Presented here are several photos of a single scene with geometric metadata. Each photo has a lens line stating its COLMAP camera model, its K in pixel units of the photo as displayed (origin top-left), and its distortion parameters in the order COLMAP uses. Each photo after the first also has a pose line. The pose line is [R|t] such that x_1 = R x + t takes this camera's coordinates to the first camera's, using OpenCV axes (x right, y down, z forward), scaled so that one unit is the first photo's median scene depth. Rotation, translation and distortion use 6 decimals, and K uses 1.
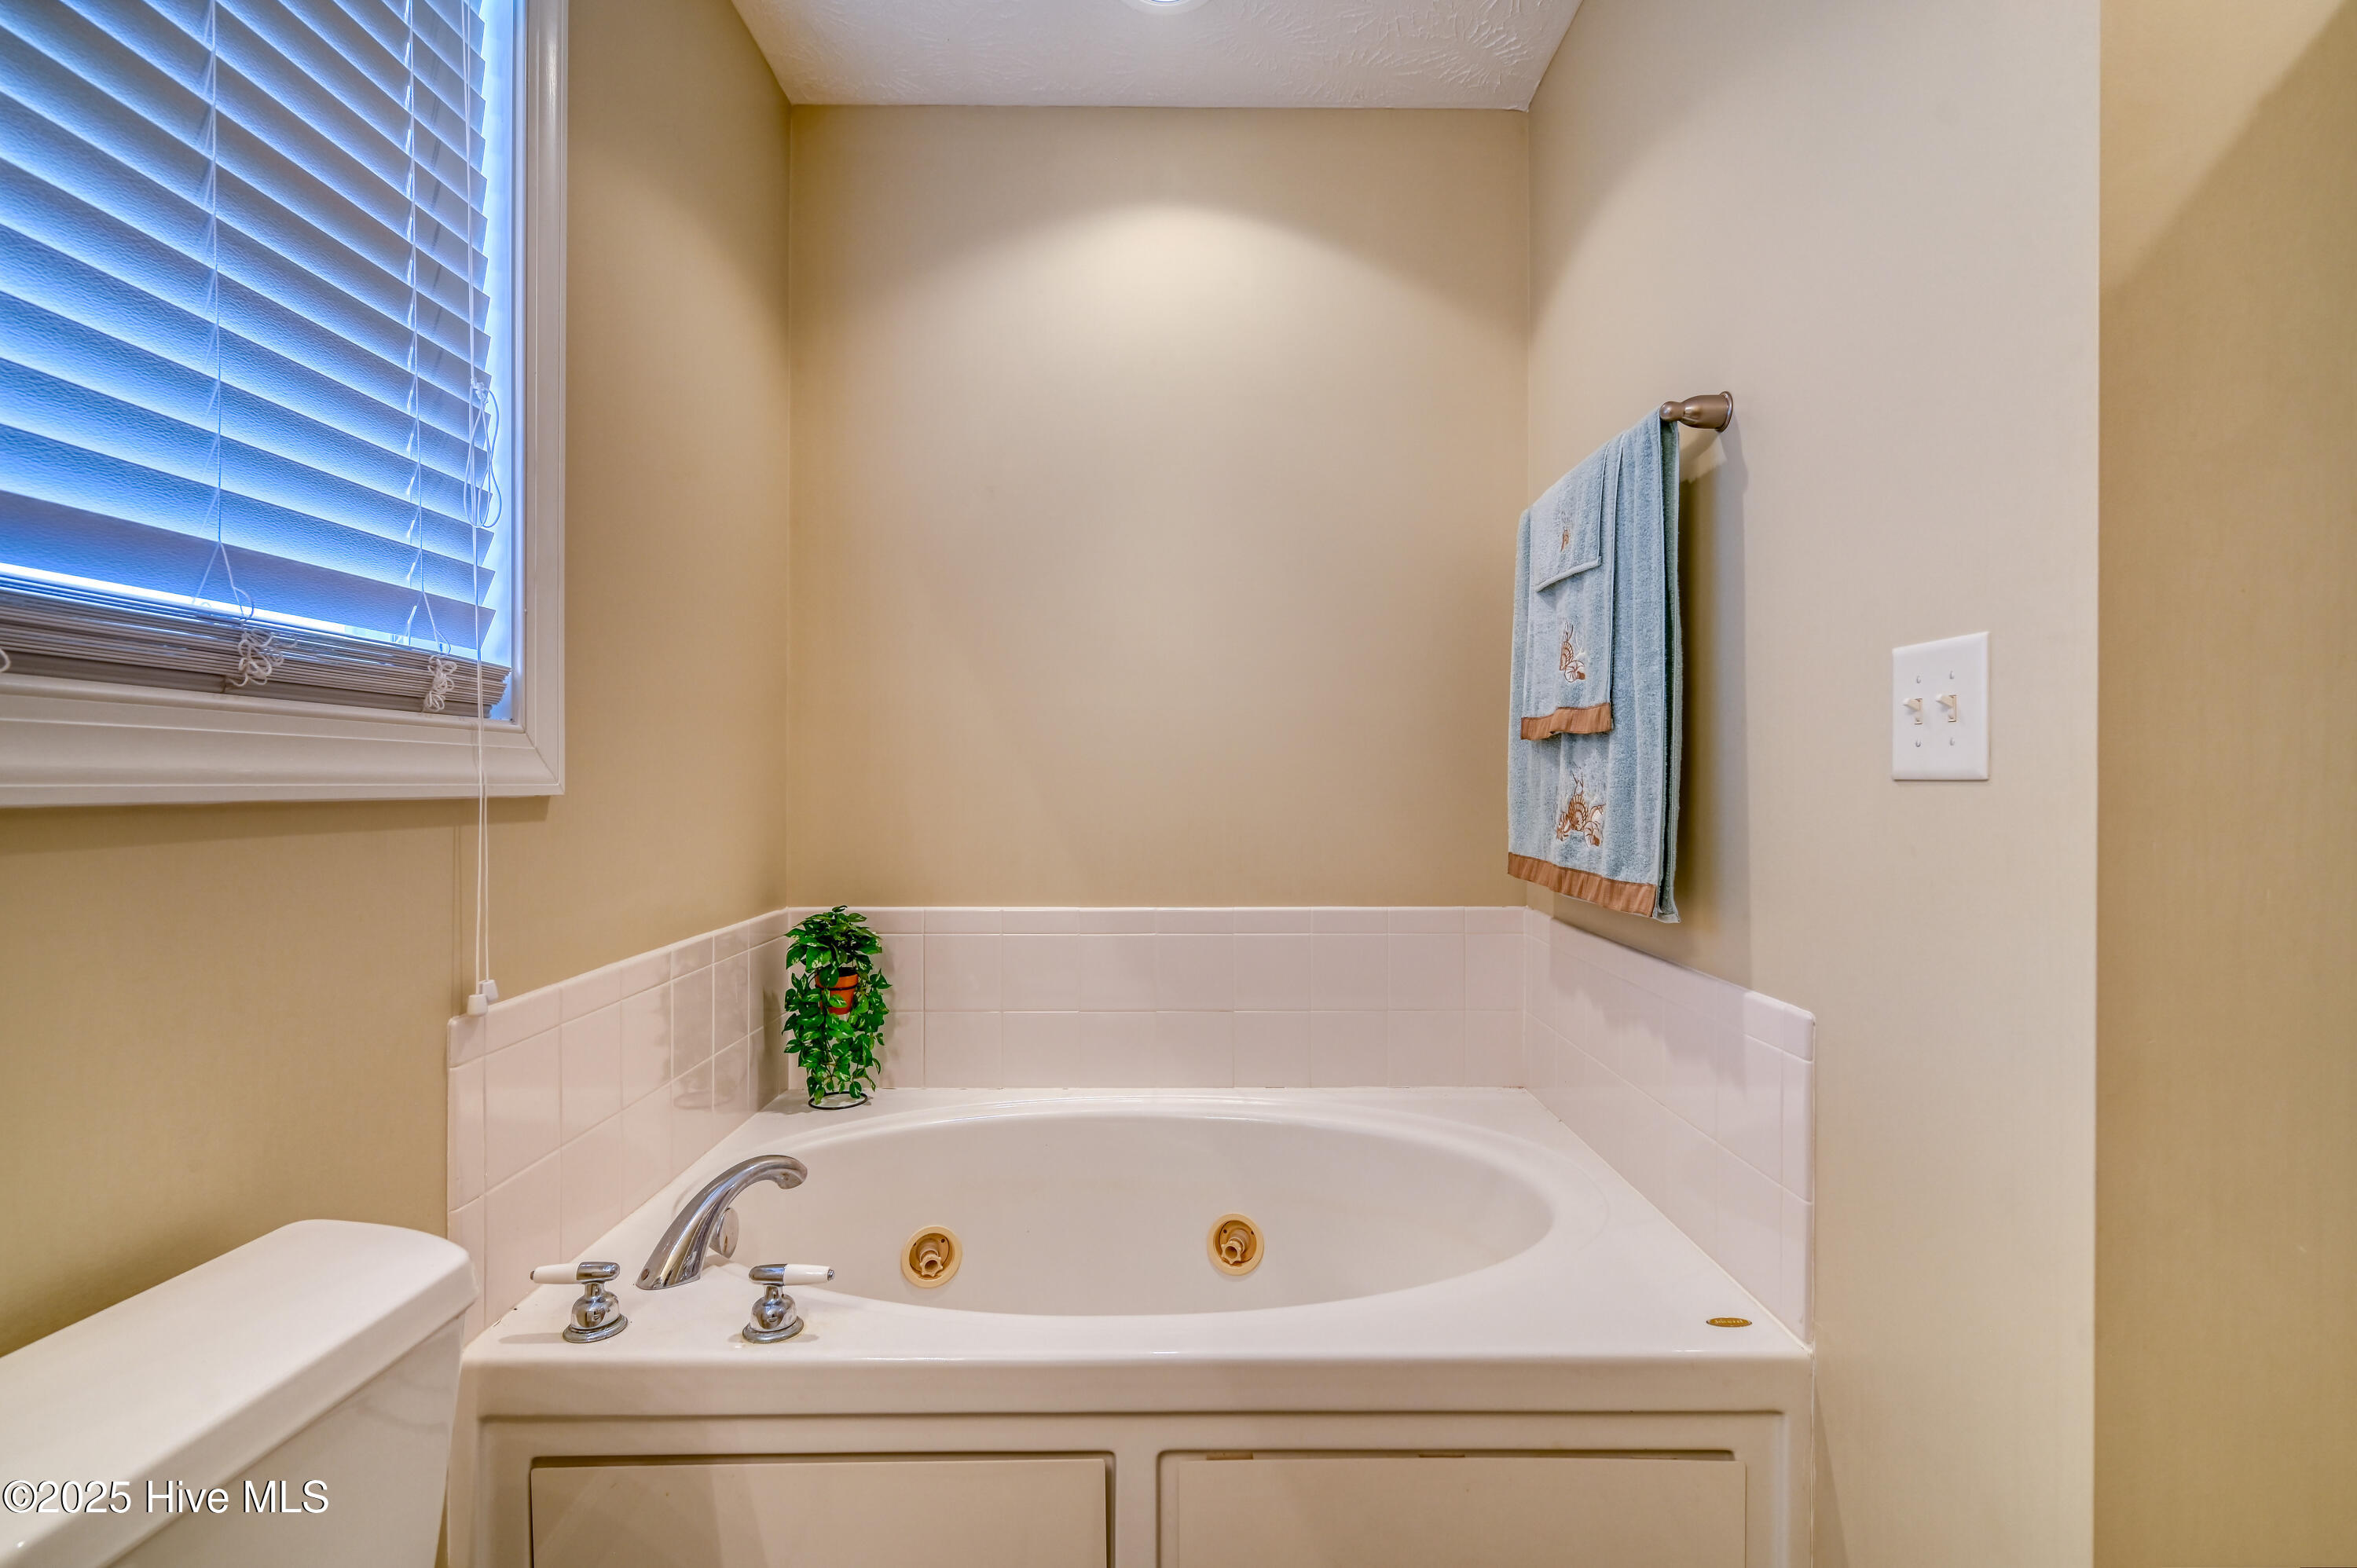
lens RADIAL K [[1159.6, 0, 1237.7], [0, 1159.6, 772.8], [0, 0, 1]] dist [0.003197, -0.002425]
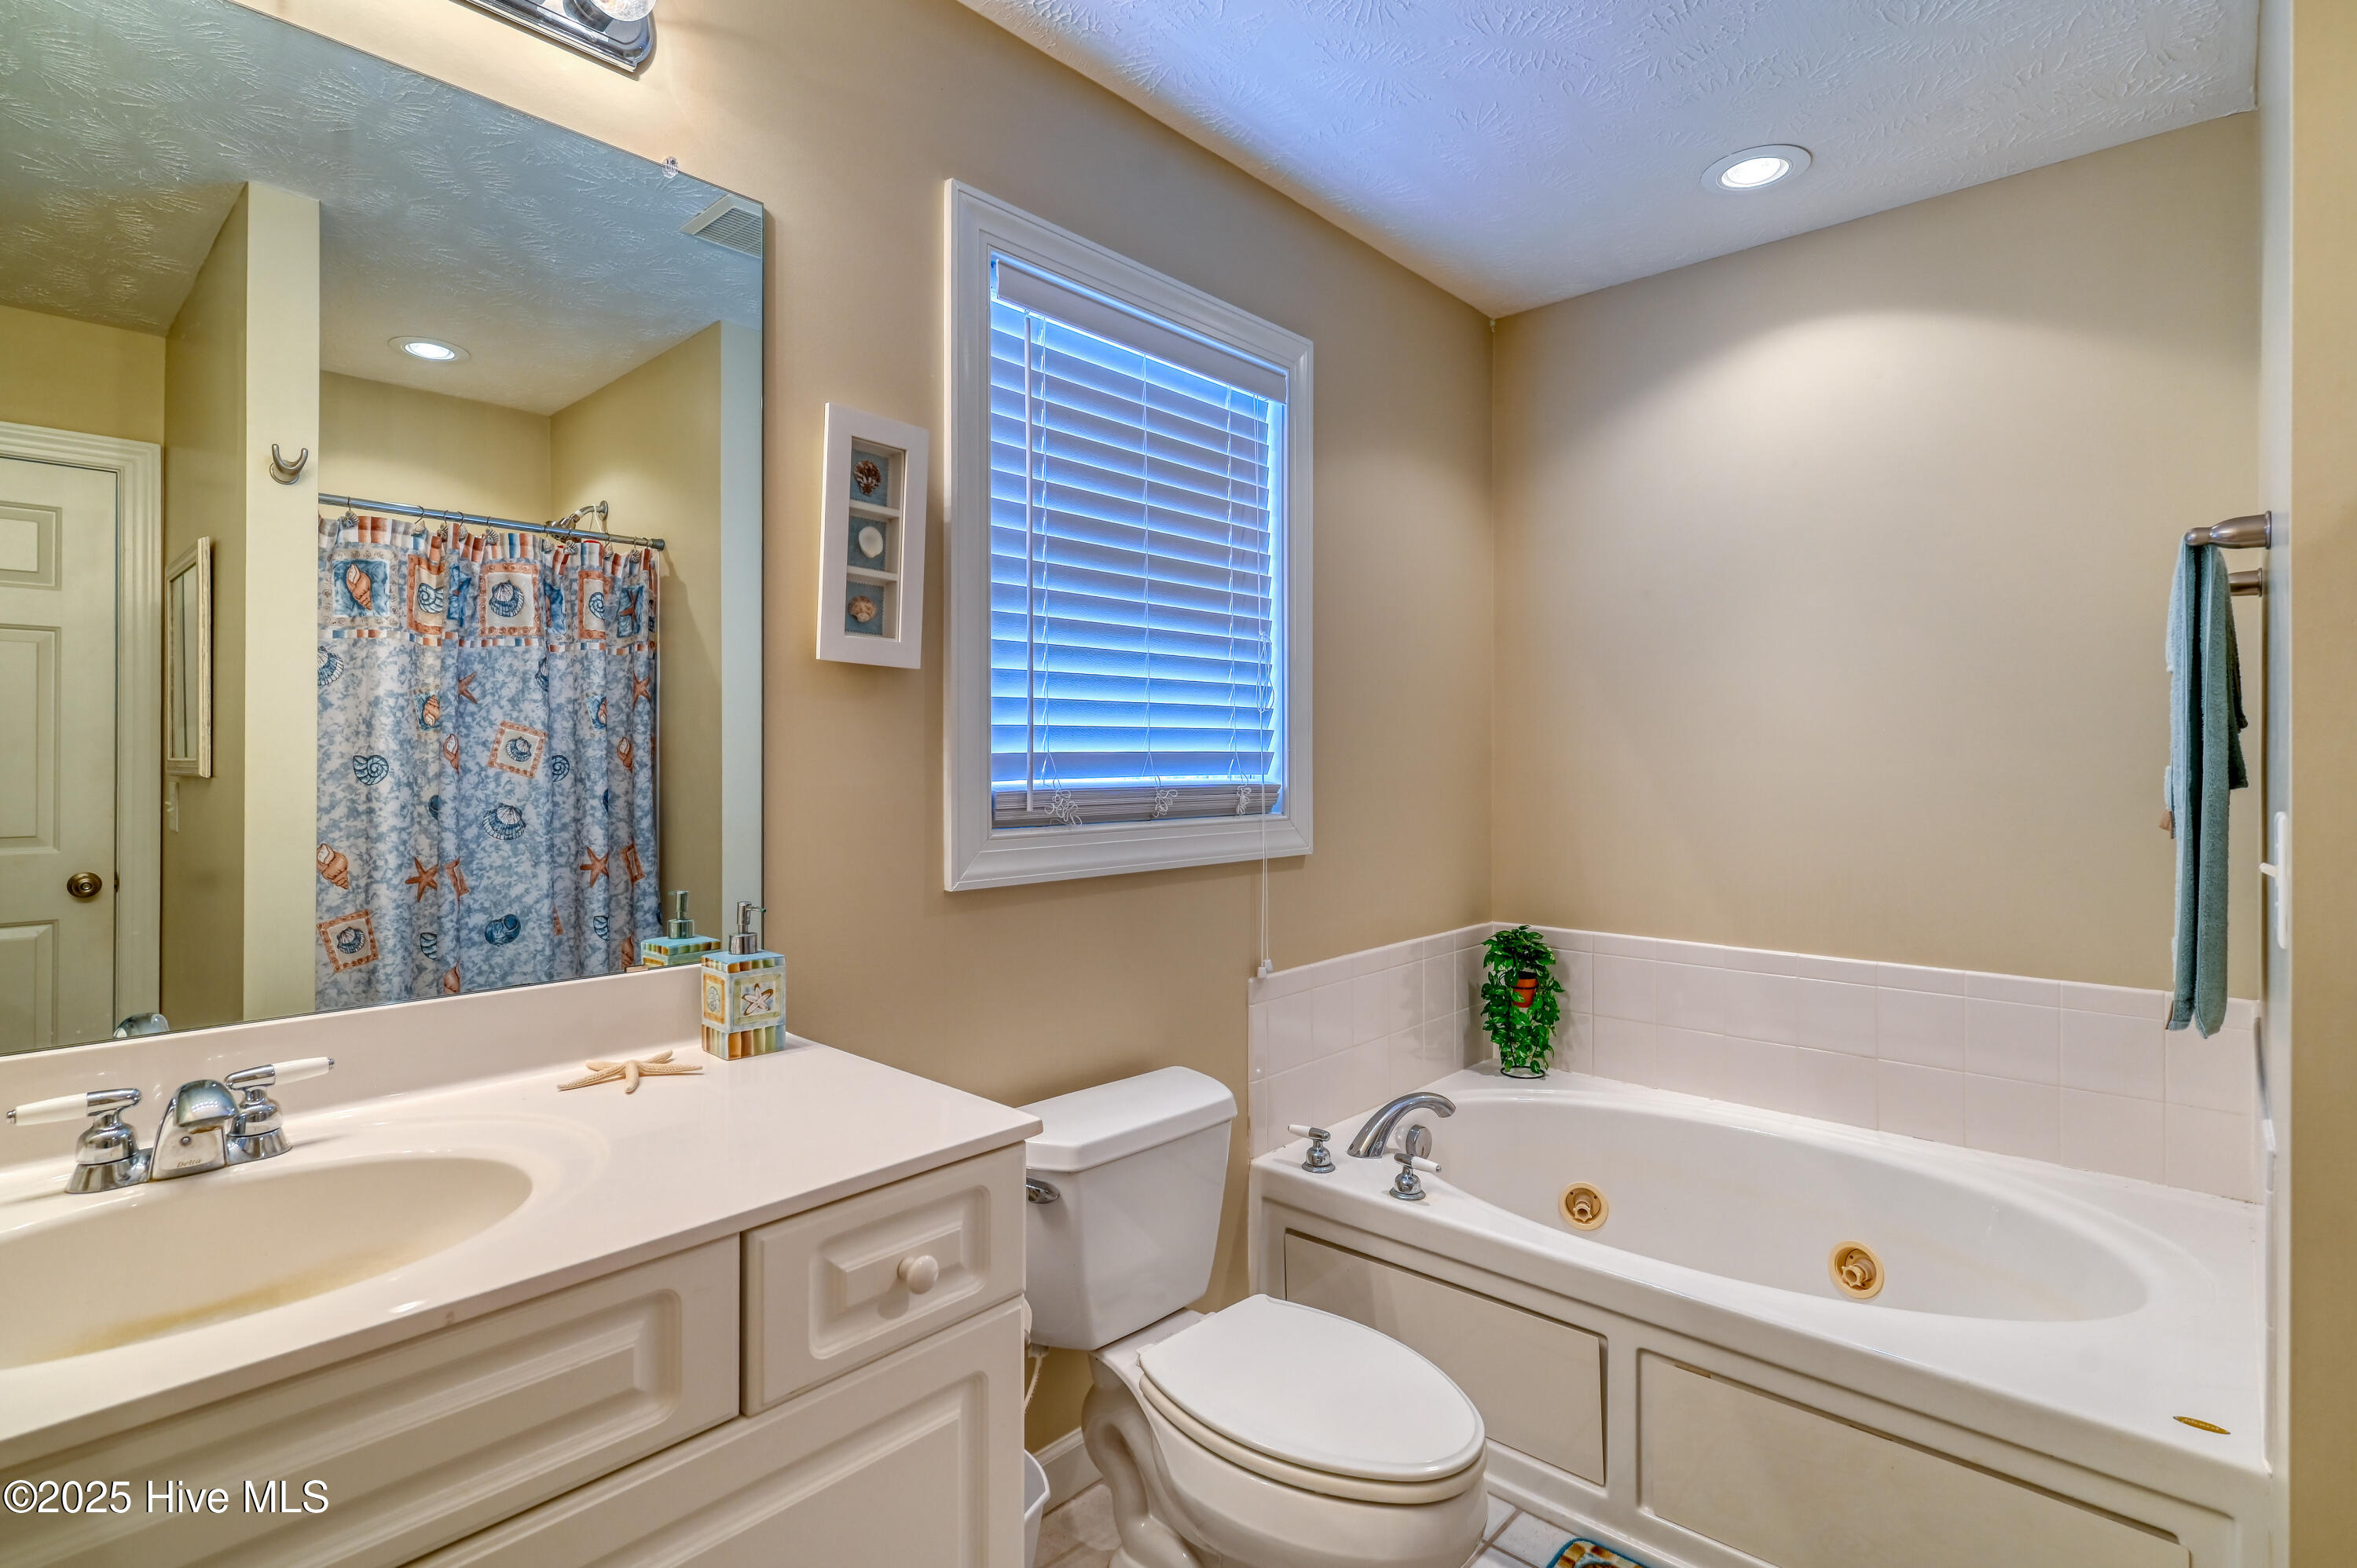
lens RADIAL K [[1159.6, 0, 1162.9], [0, 1159.6, 770.6], [0, 0, 1]] dist [0.003197, -0.002425]
pose [[0.722764, 0.006903, -0.691061, 0.451701], [0.001557, 0.999931, 0.011617, -0.128512], [0.691093, -0.009473, 0.722703, -0.390842]]
